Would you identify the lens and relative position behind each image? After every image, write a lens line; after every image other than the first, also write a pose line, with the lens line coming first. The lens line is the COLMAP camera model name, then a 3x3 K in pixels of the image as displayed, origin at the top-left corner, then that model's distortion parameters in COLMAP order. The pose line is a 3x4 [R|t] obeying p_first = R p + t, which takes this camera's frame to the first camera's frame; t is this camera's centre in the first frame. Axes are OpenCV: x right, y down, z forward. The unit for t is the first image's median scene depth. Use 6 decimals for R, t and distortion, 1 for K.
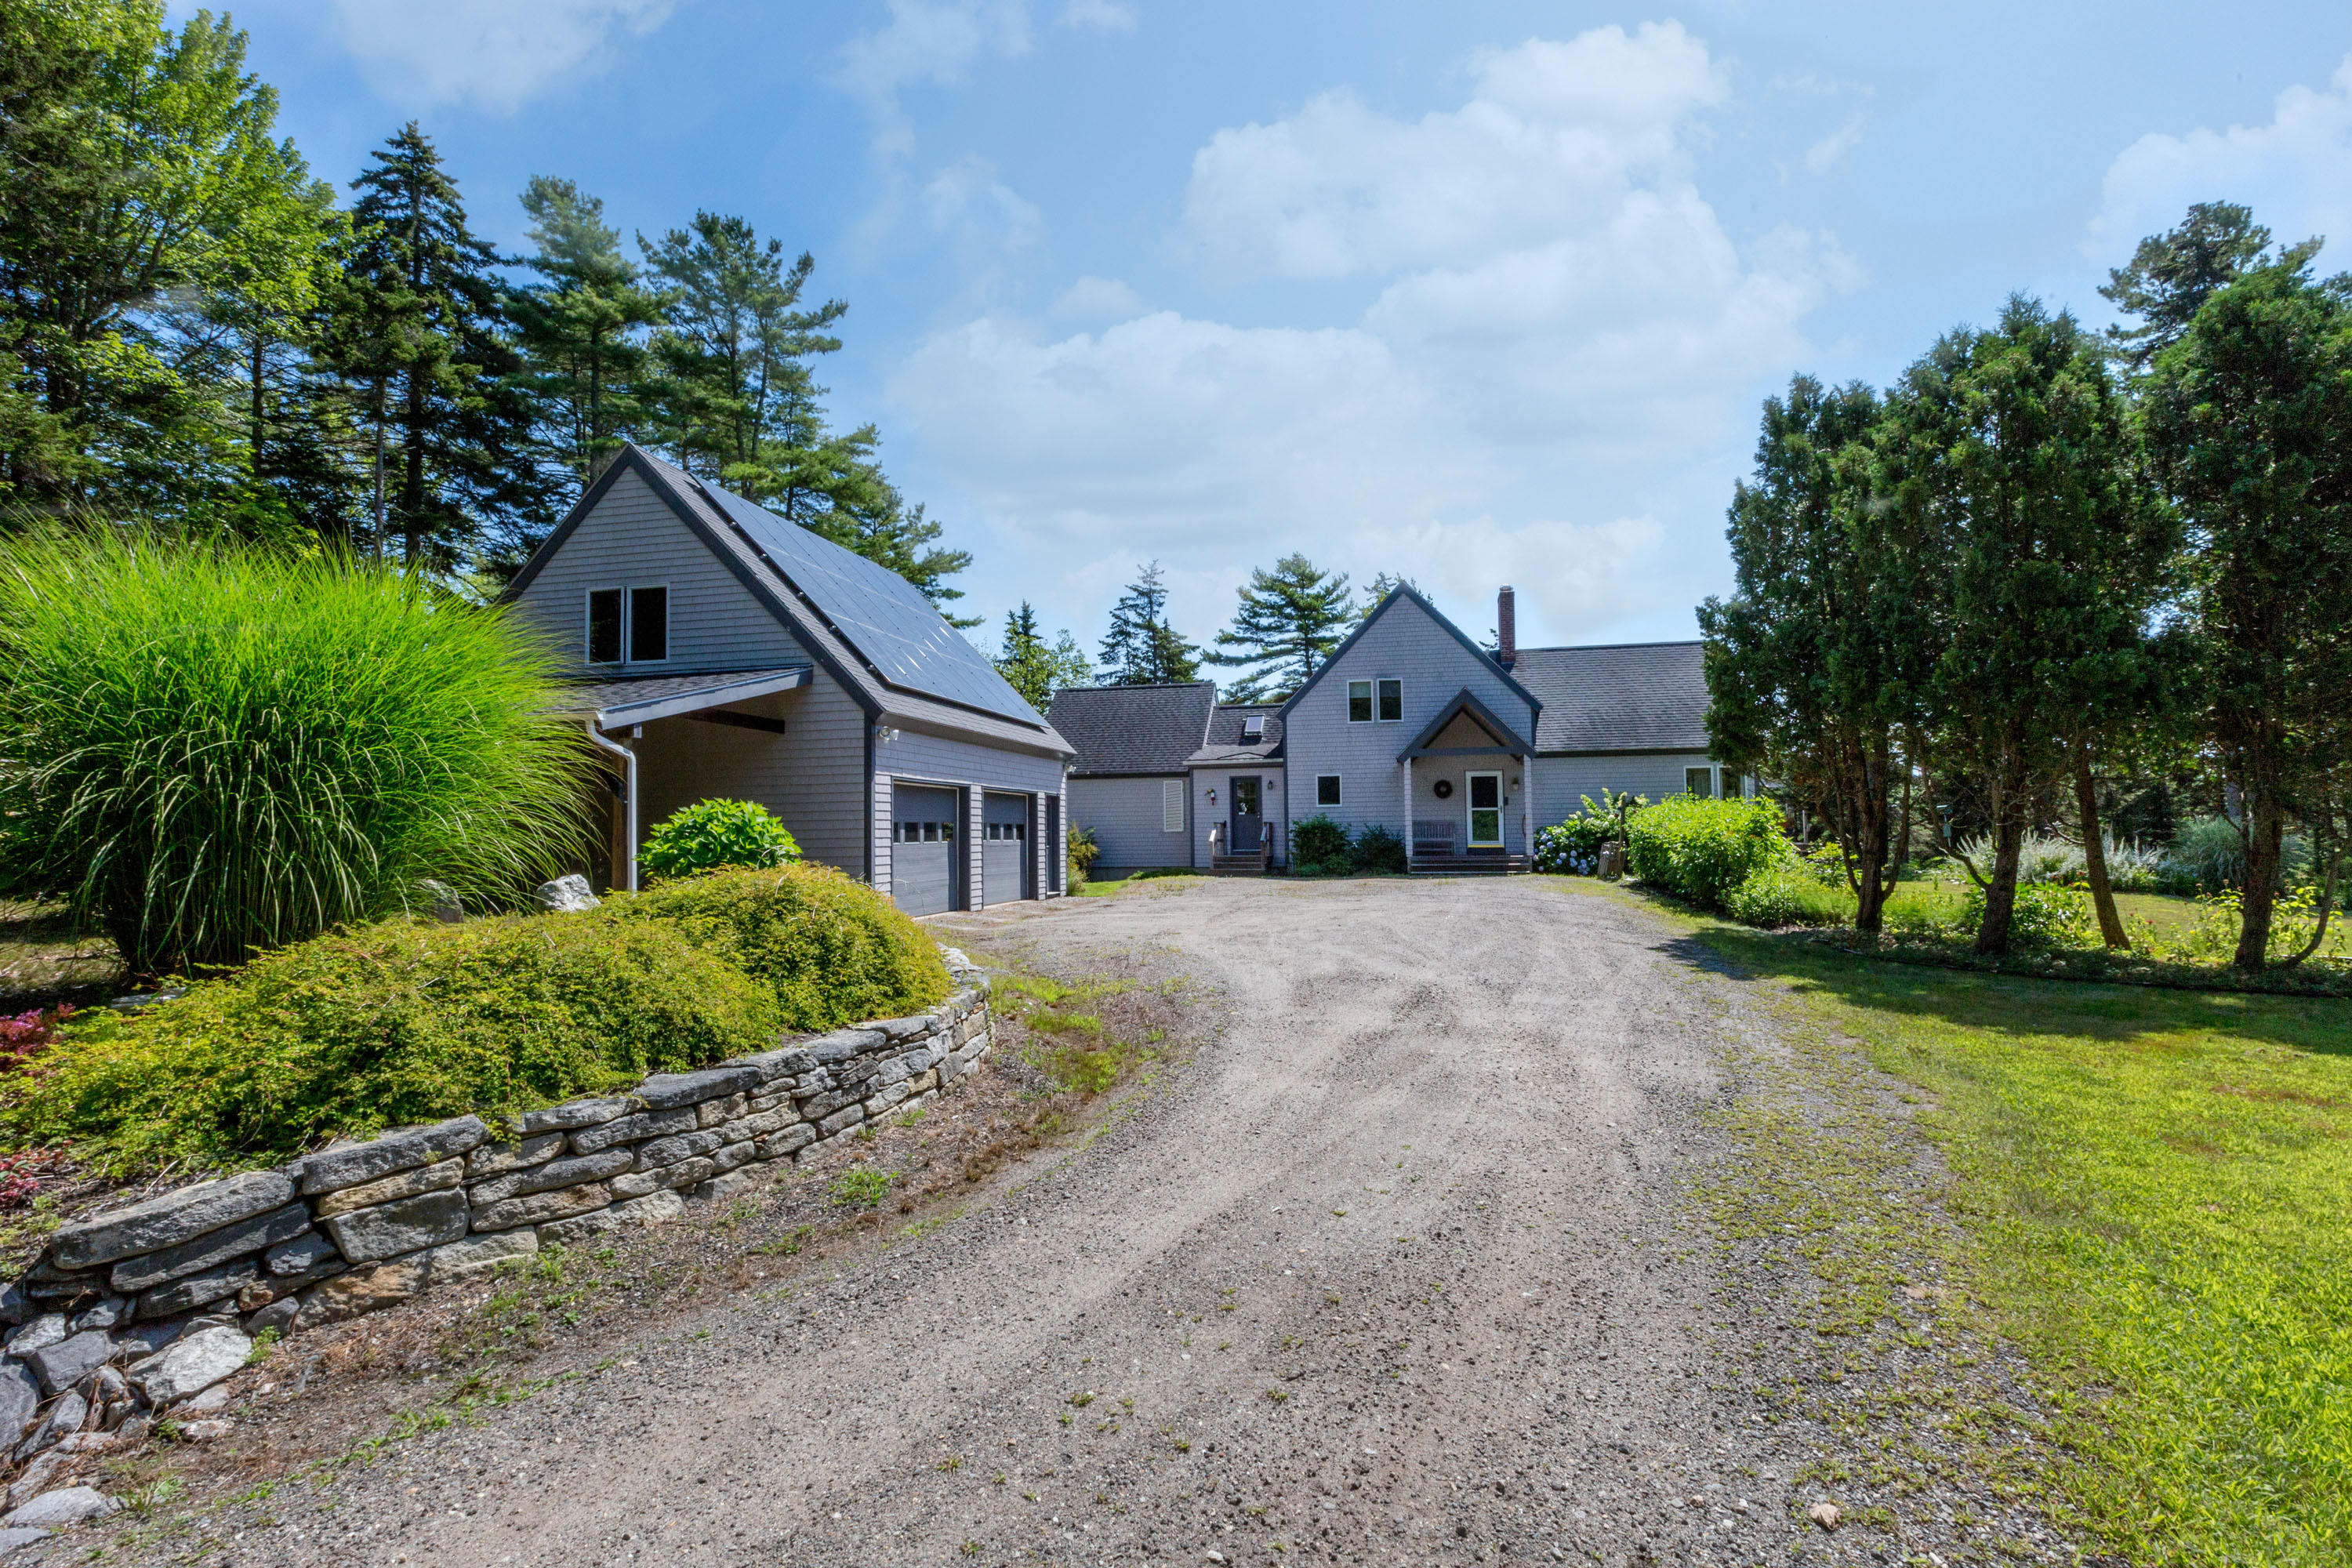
lens RADIAL K [[1138.4, 0, 1176.0], [0, 1138.4, 784.0], [0, 0, 1]] dist [0.000456, 0.001068]
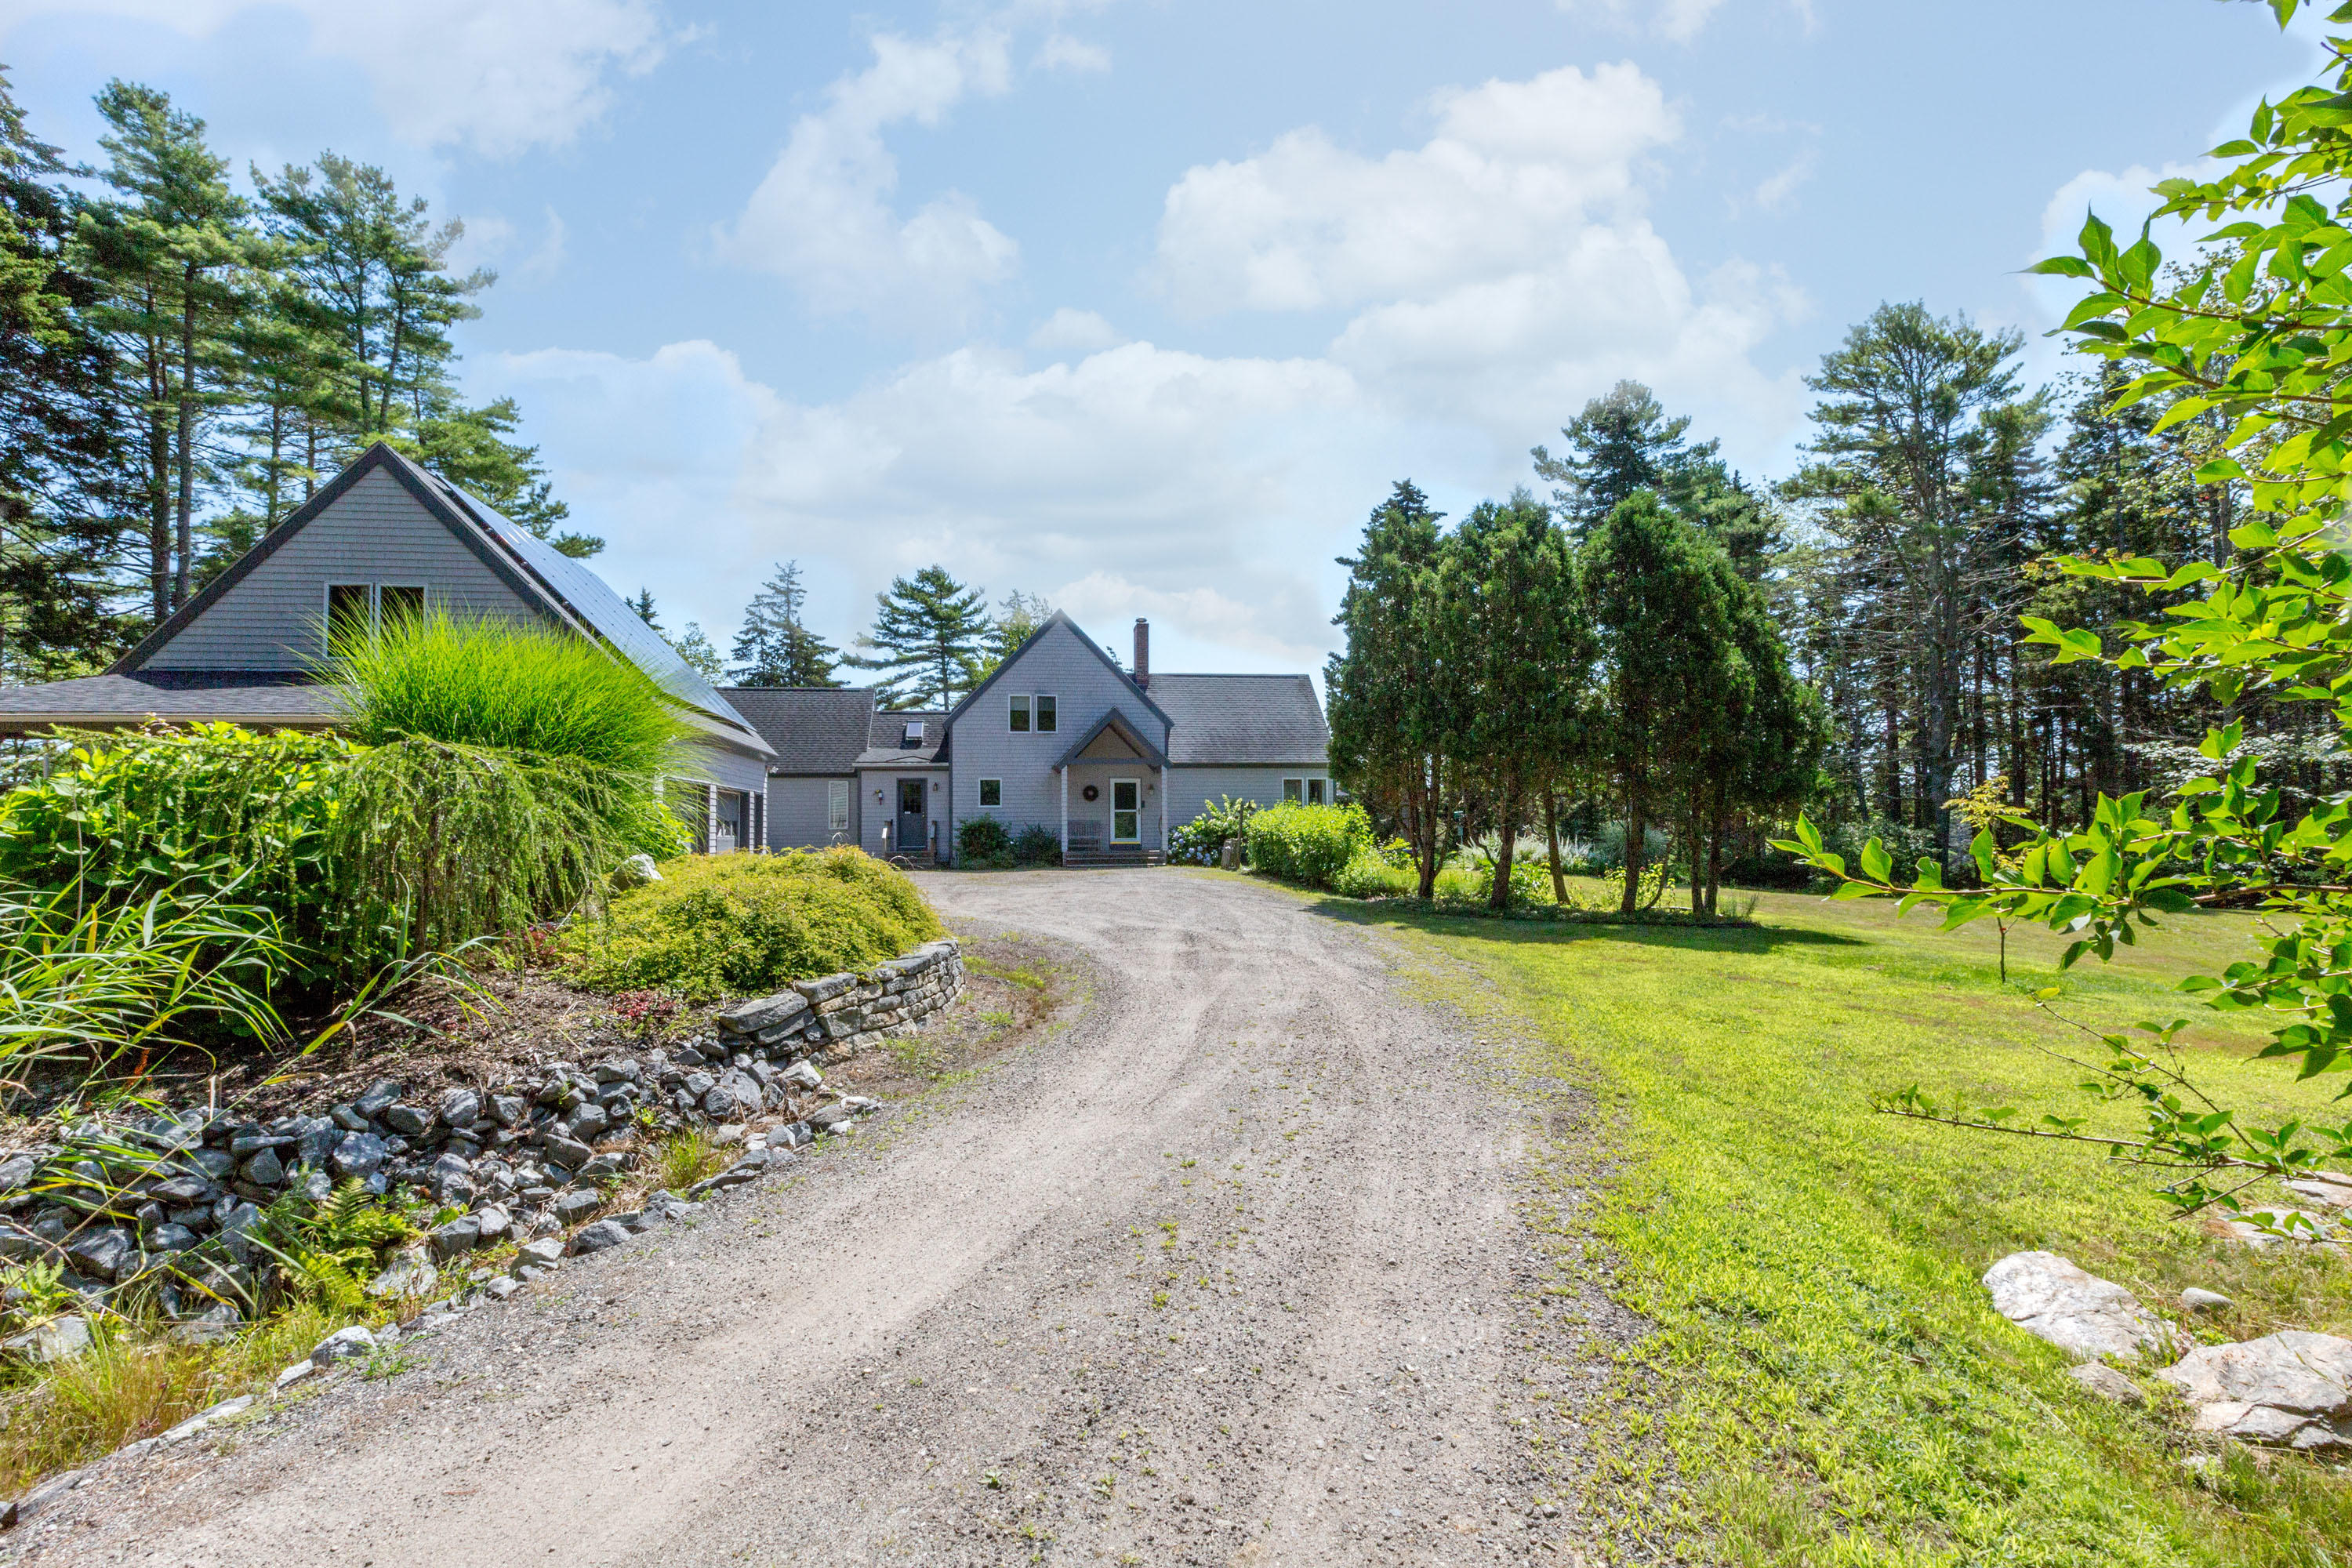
lens RADIAL K [[1197.8, 0, 1176.0], [0, 1197.8, 784.0], [0, 0, 1]] dist [0.021642, -0.019627]
pose [[0.930251, 0.018139, 0.366475, -0.131712], [-0.018477, 0.999826, -0.002587, -0.003463], [-0.366459, -0.004365, 0.930424, -0.160863]]
